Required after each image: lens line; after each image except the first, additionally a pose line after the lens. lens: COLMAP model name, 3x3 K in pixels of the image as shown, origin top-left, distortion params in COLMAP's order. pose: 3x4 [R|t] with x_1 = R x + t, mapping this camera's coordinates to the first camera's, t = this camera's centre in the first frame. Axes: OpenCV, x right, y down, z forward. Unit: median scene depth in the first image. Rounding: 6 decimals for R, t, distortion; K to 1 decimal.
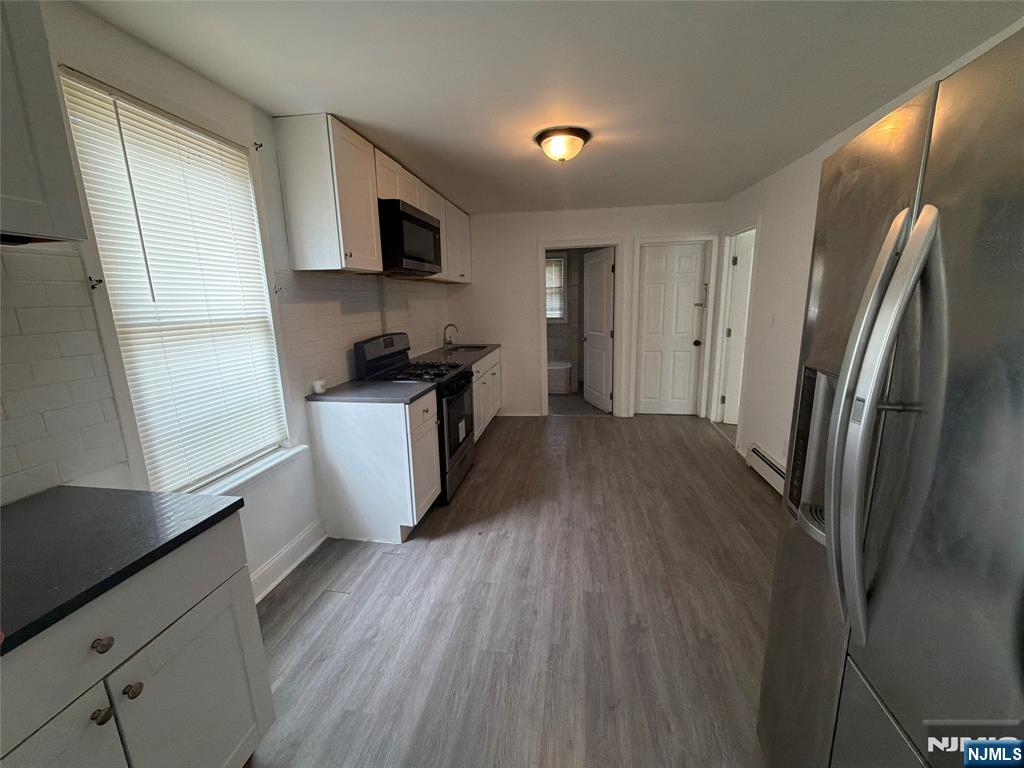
lens RADIAL K [[406.7, 0, 512.2], [0, 406.7, 383.9], [0, 0, 1]] dist [-0.000258, -0.000920]
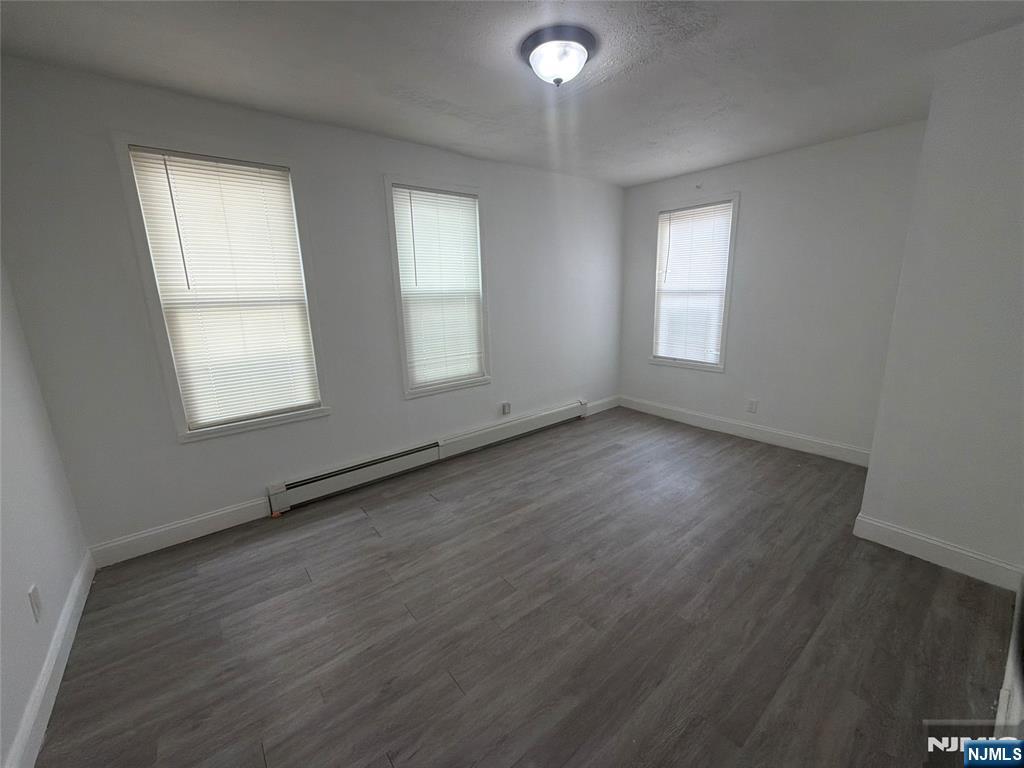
lens RADIAL K [[406.7, 0, 511.3], [0, 406.7, 380.7], [0, 0, 1]] dist [-0.000258, -0.000920]
pose [[0.718701, 0.152232, -0.678450, 0.686765], [-0.126168, 0.988093, 0.088057, -0.097788], [0.683777, 0.022312, 0.729350, 0.479353]]
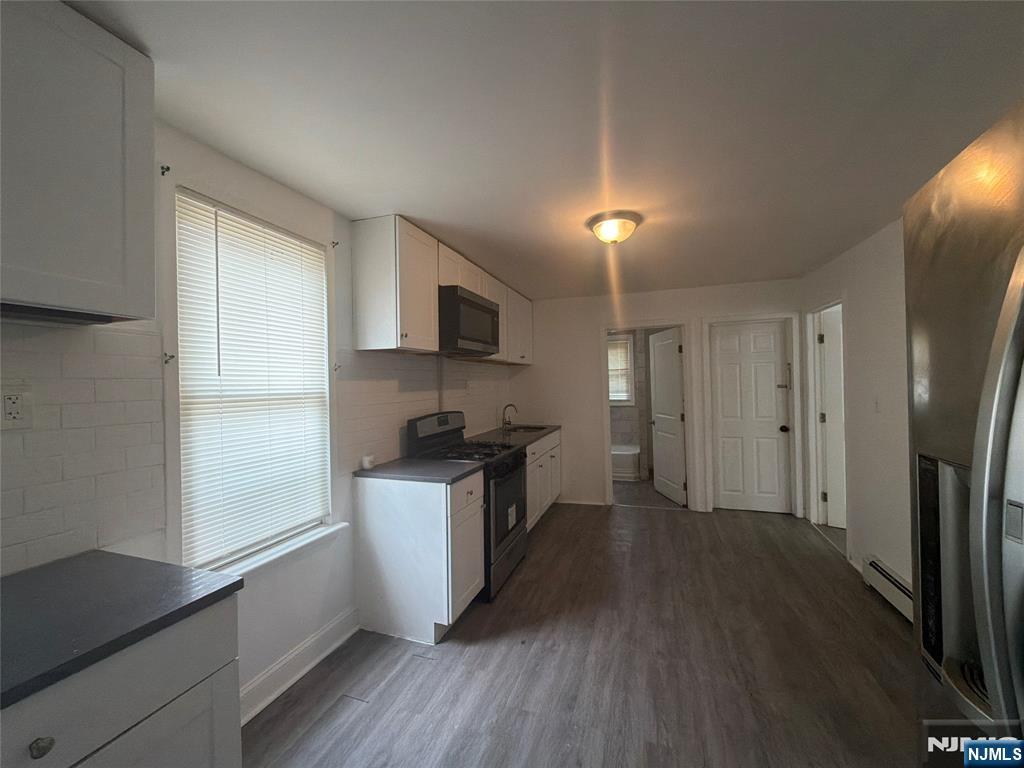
lens RADIAL K [[406.7, 0, 512.7], [0, 406.7, 383.5], [0, 0, 1]] dist [-0.000258, -0.000920]
pose [[0.985027, 0.002931, -0.172374, 0.051690], [-0.037794, 0.979205, -0.199323, 0.002708], [0.168206, 0.202854, 0.964654, 0.058265]]
